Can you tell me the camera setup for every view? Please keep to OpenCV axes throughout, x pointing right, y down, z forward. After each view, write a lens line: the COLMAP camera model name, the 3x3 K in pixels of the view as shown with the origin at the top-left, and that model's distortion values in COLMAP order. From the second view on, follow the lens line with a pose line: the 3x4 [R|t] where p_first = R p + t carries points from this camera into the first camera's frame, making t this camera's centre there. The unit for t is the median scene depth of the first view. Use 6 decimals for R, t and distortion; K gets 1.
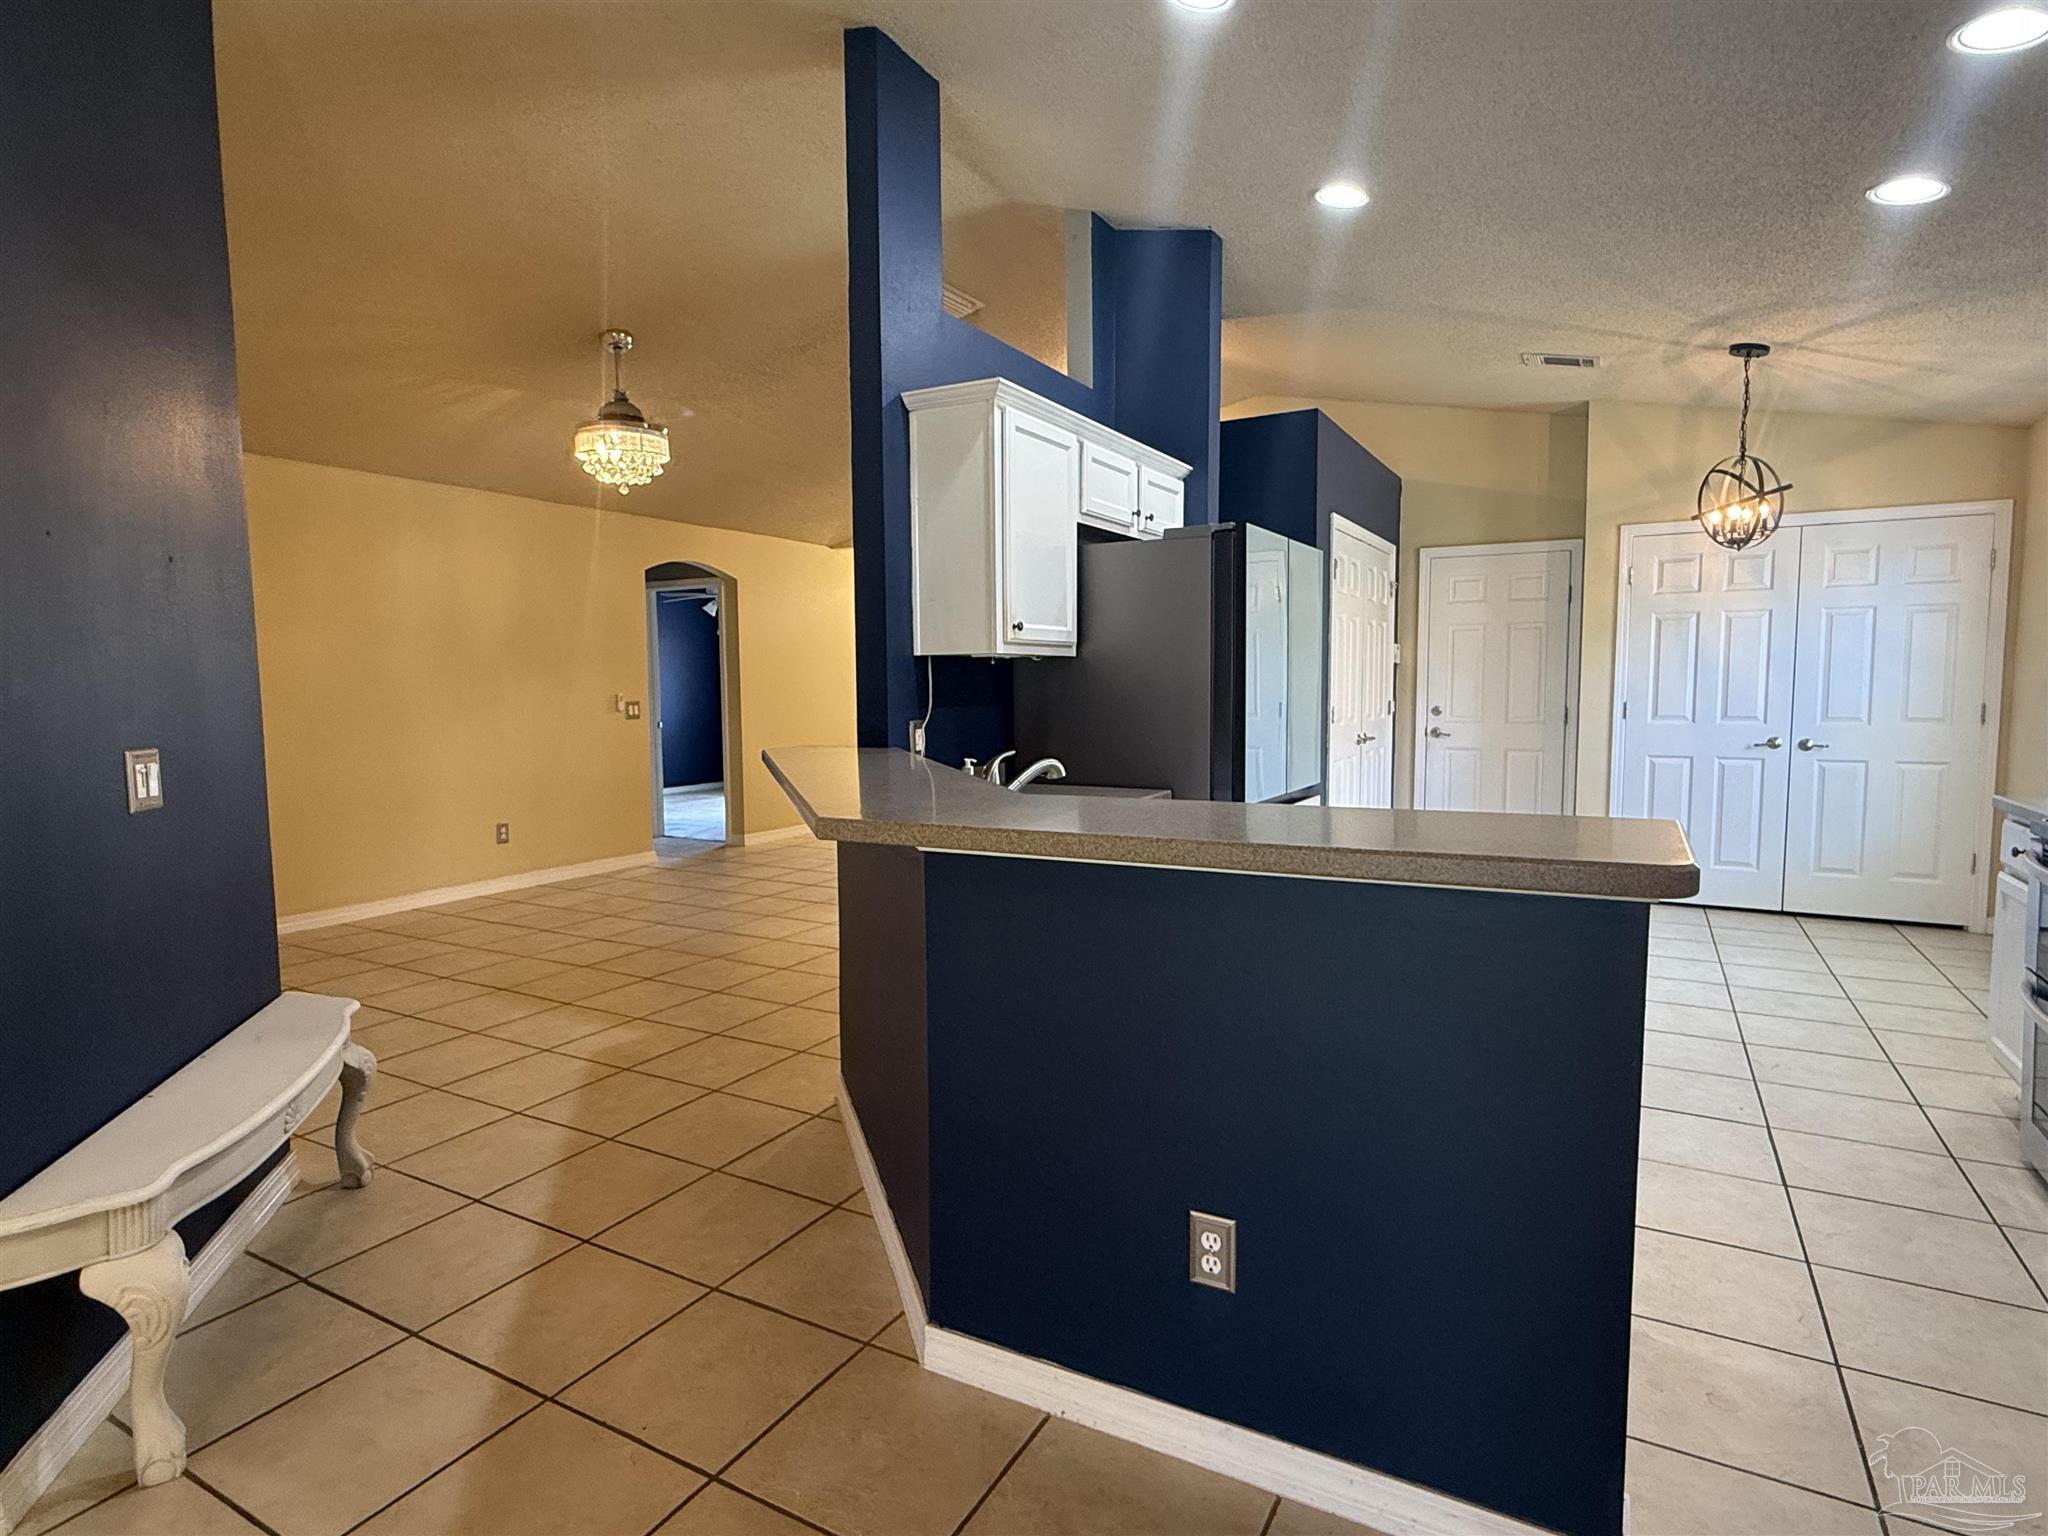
lens RADIAL K [[1077.2, 0, 1018.7], [0, 1077.2, 774.4], [0, 0, 1]] dist [-0.004997, 0.002175]
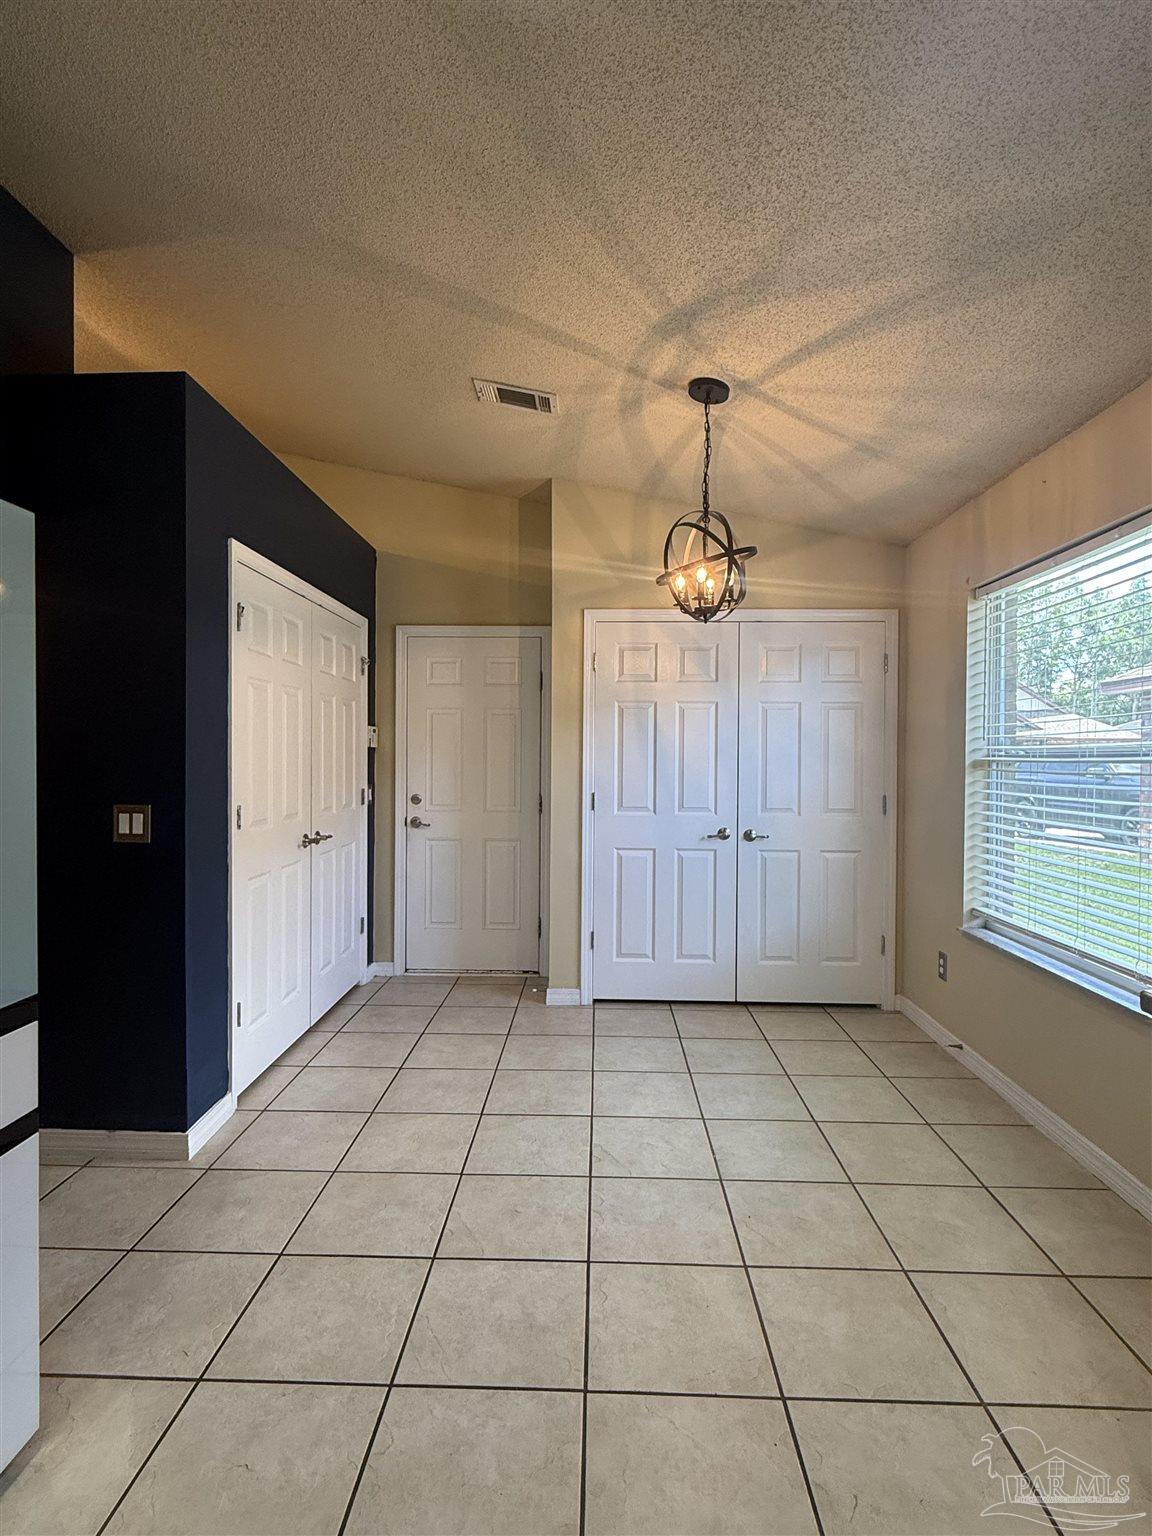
lens RADIAL K [[761.0, 0, 576.1], [0, 761.0, 765.6], [0, 0, 1]] dist [0.001328, 0.000057]
pose [[0.882317, 0.009106, 0.470568, 0.250289], [0.026835, 0.997213, -0.069614, -0.047878], [-0.469890, 0.074049, 0.879614, 0.442341]]
